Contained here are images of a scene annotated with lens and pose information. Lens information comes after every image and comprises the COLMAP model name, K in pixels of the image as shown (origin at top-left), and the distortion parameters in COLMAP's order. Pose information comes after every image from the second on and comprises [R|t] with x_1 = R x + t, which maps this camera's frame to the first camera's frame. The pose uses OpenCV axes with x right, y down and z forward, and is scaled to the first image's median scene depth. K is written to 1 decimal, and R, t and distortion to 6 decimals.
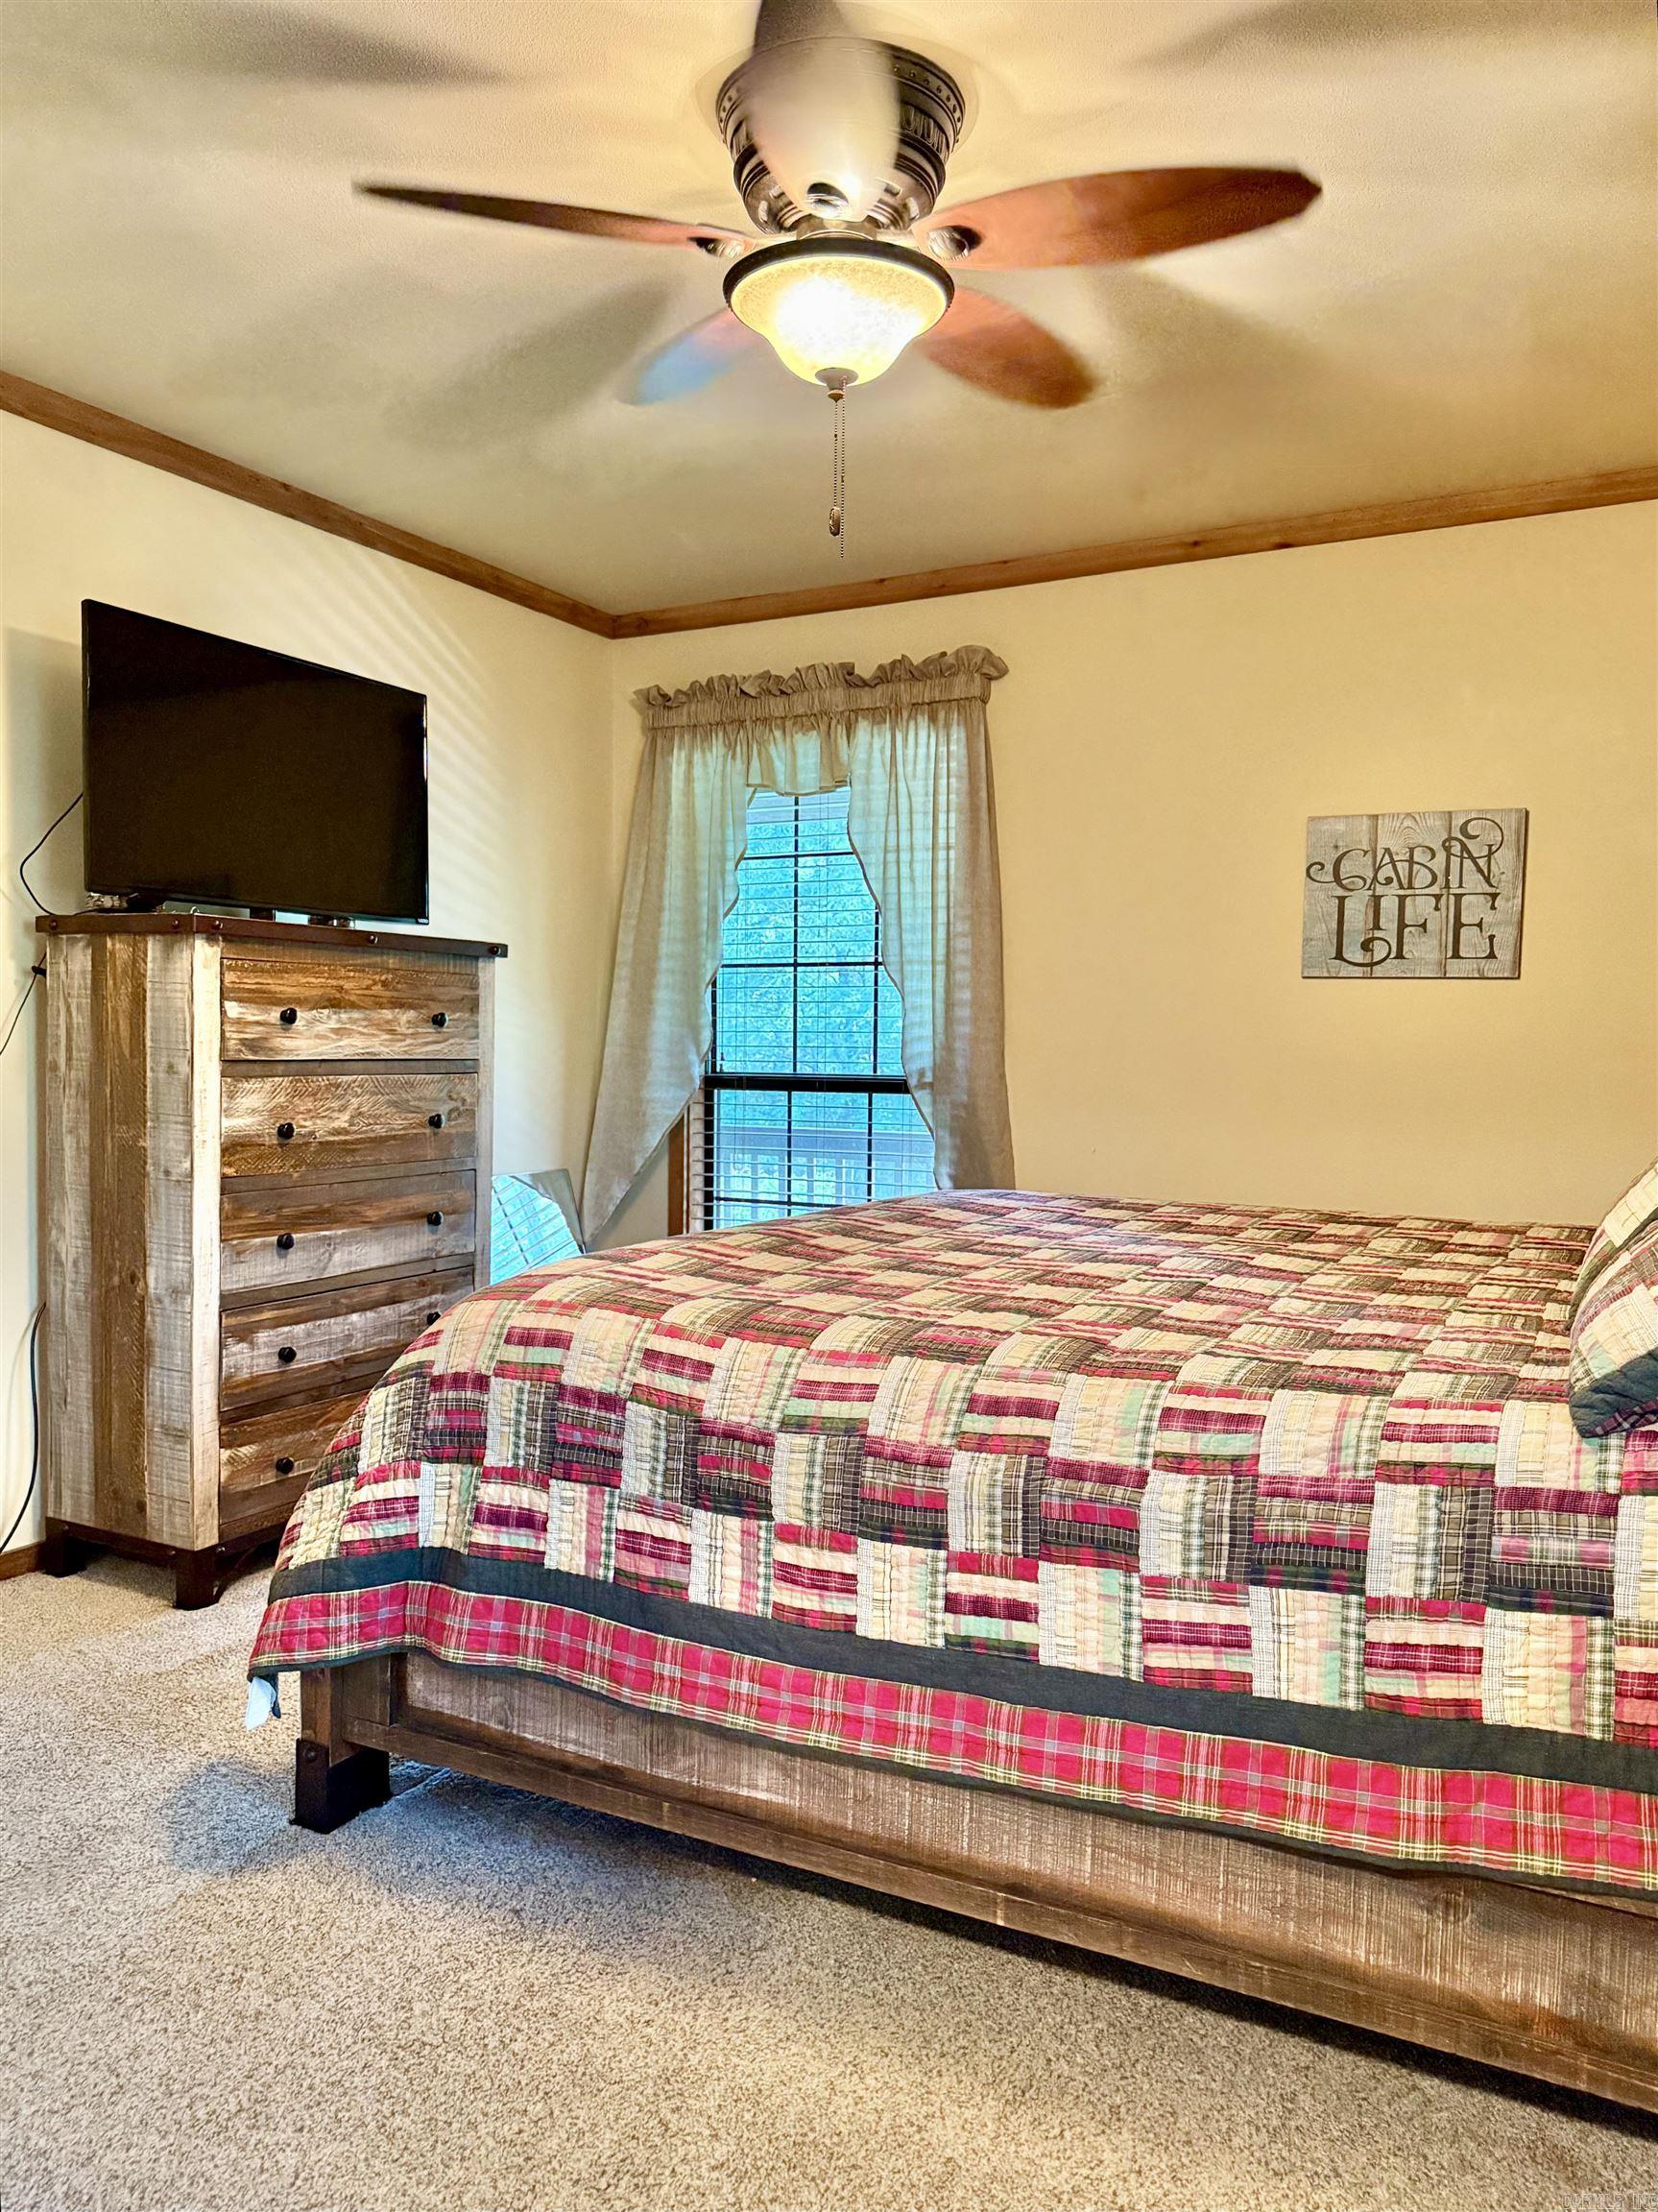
lens RADIAL K [[1568.4, 0, 804.5], [0, 1568.4, 1104.8], [0, 0, 1]] dist [0.119237, -0.175966]
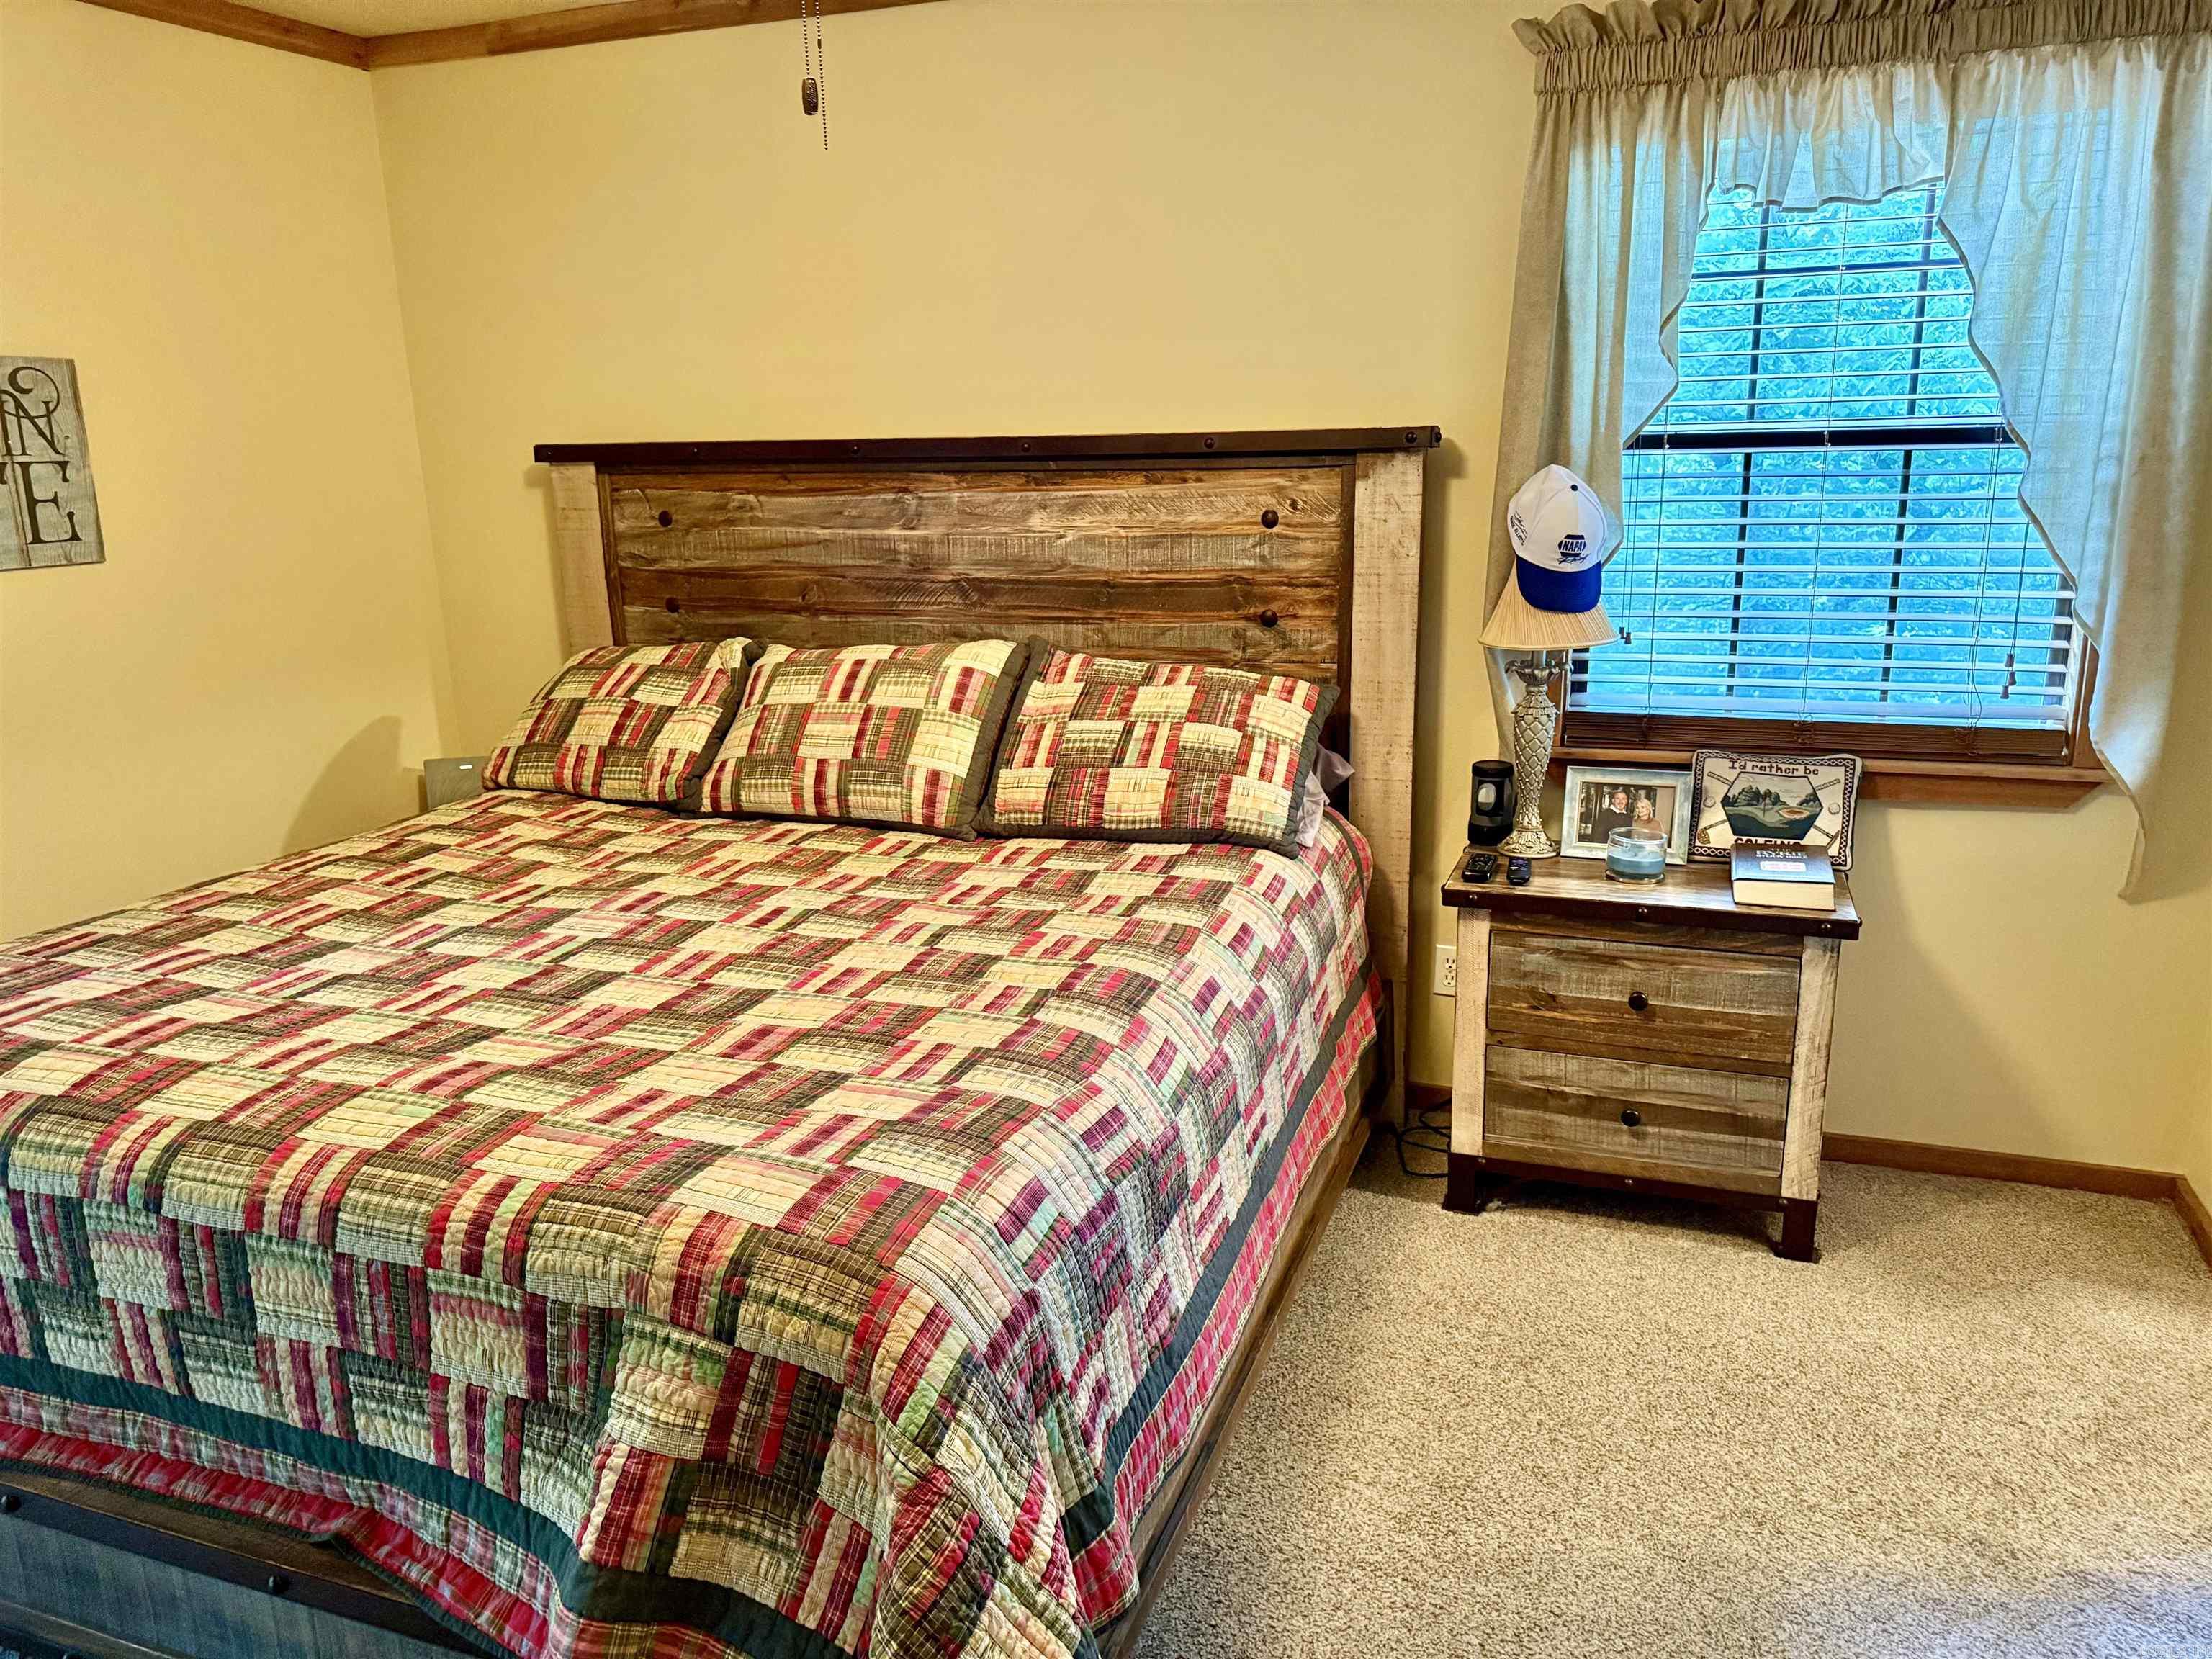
lens RADIAL K [[1568.4, 0, 1103.6], [0, 1568.4, 836.2], [0, 0, 1]] dist [0.119237, -0.175966]
pose [[-0.134655, -0.261579, 0.955743, -0.908523], [0.071031, 0.959498, 0.272614, -0.248702], [-0.988343, 0.104596, -0.110621, 1.075048]]
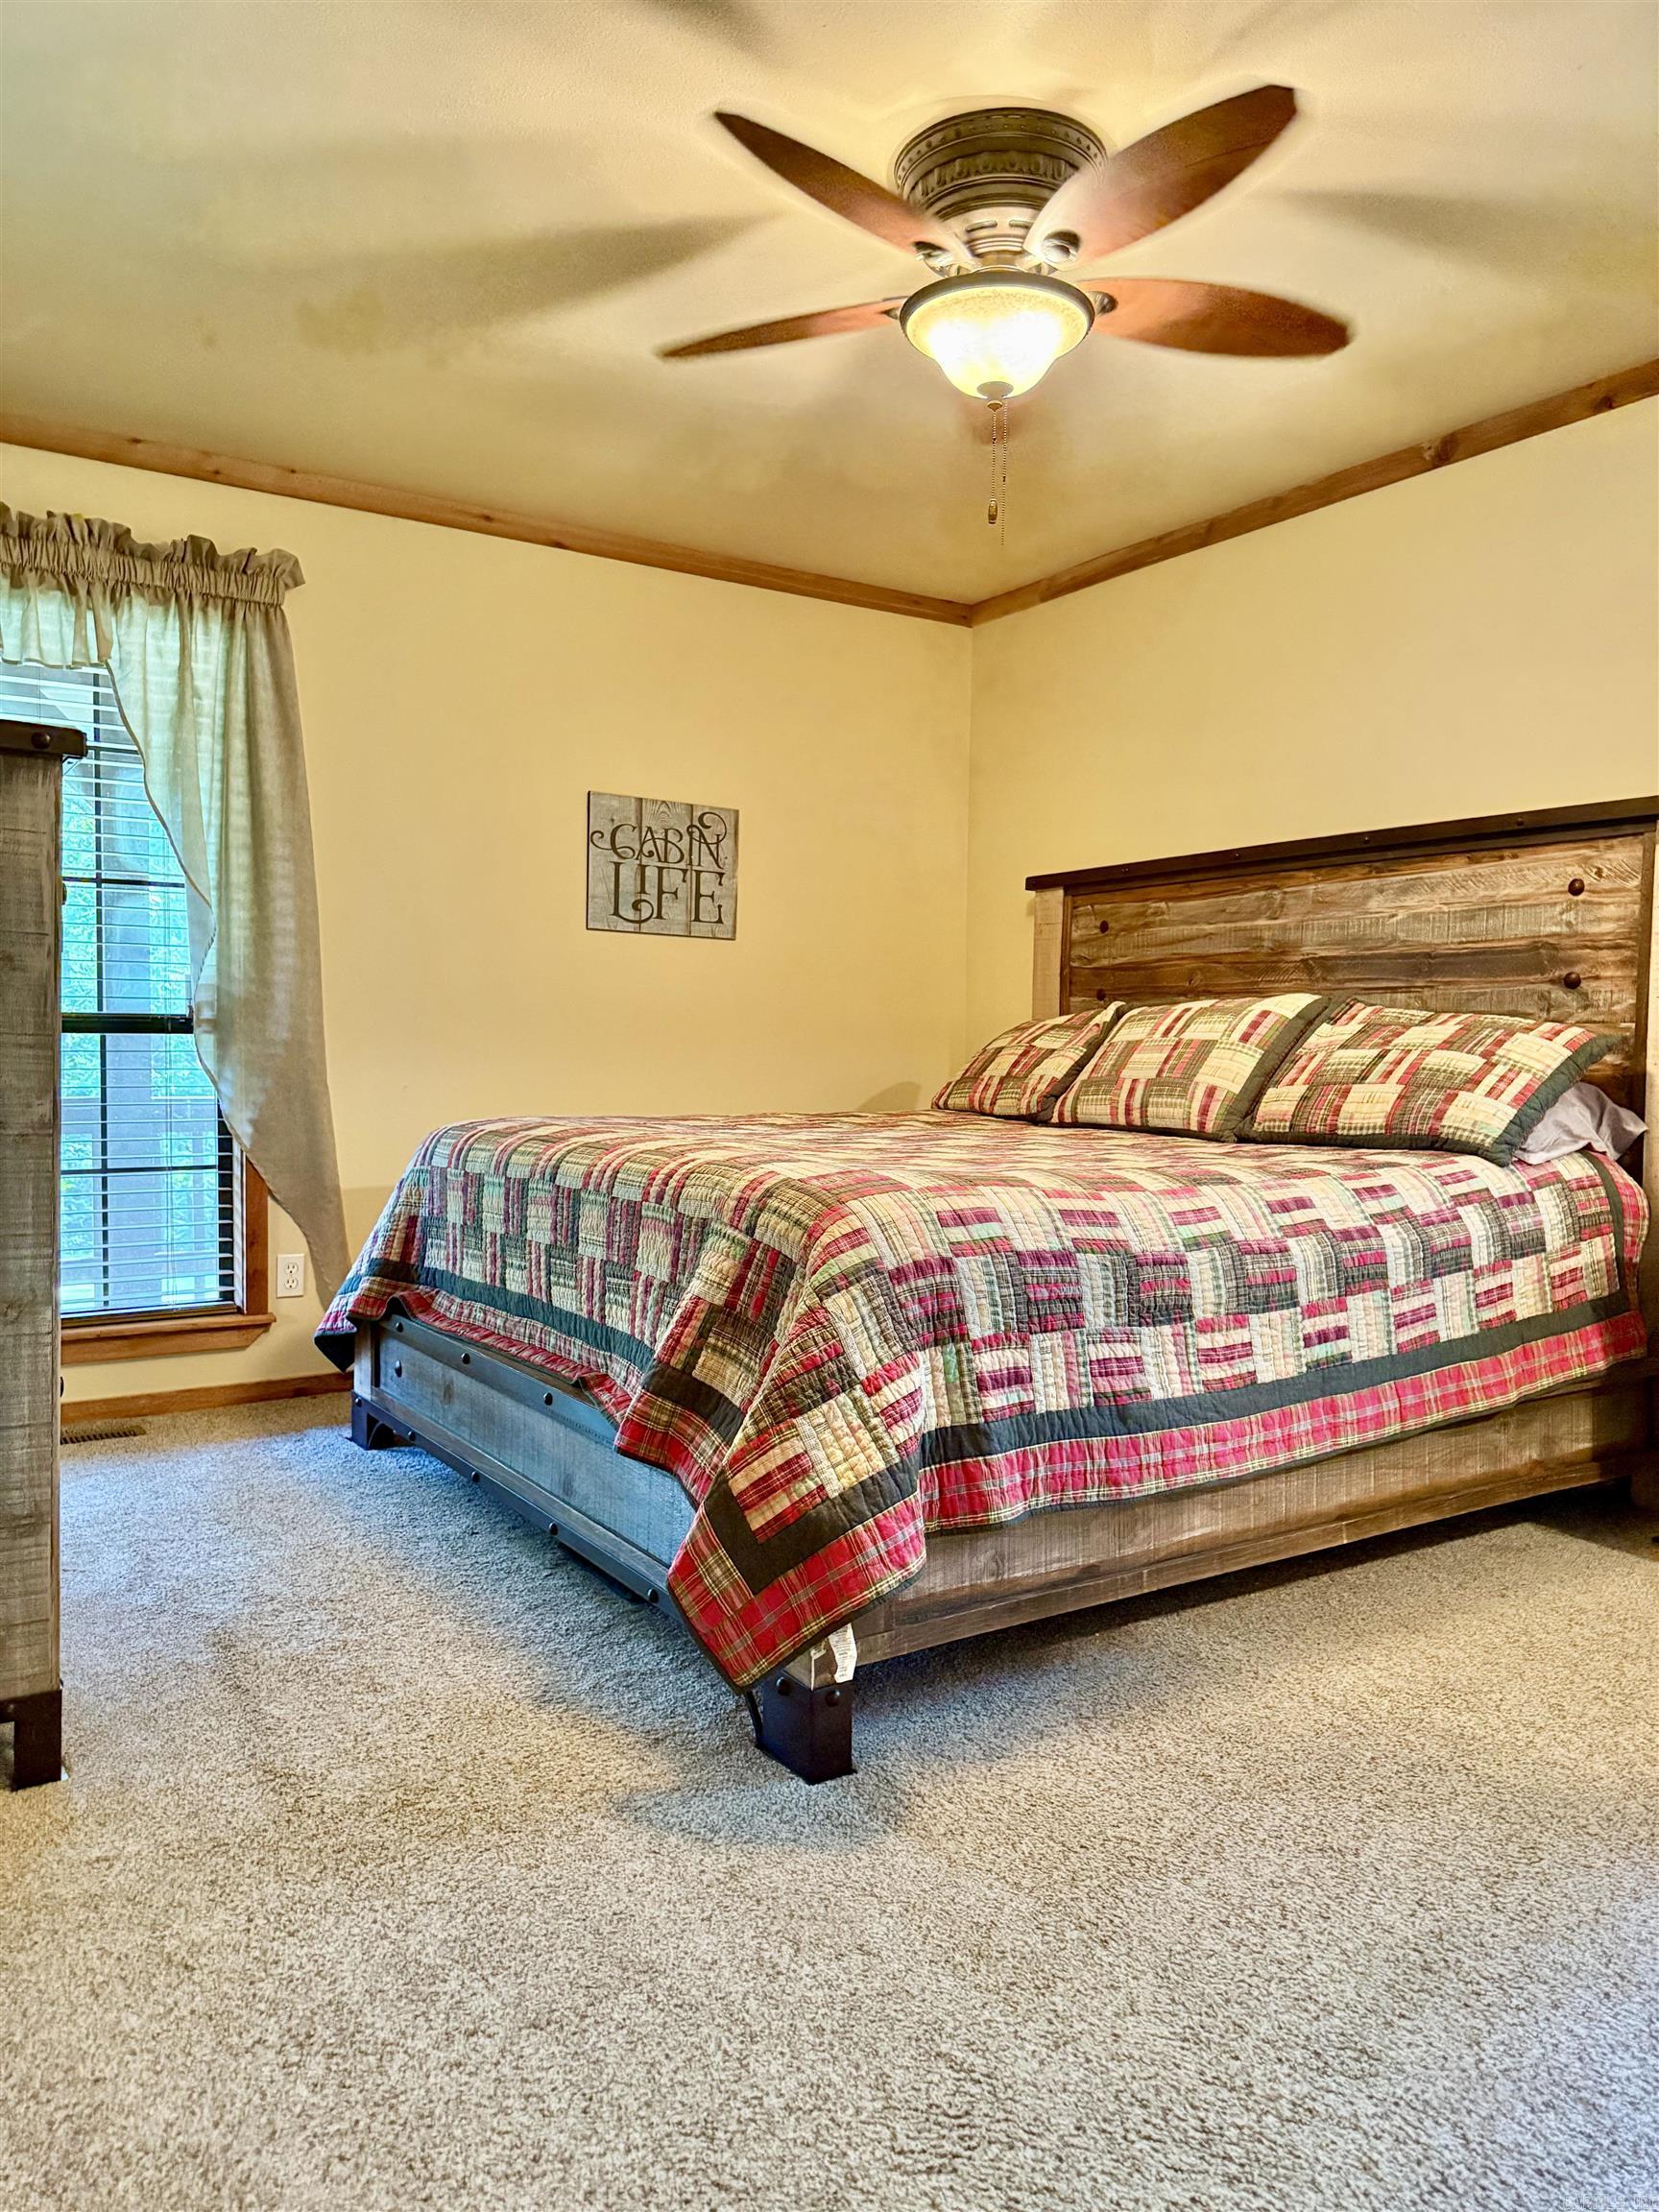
lens RADIAL K [[1567.2, 0, 801.8], [0, 1567.2, 1084.2], [0, 0, 1]] dist [0.190460, -0.409879]
pose [[0.492577, -0.029958, 0.869753, -1.211887], [0.031978, 0.999355, 0.016311, 0.037379], [-0.869681, 0.019778, 0.493218, 0.593496]]
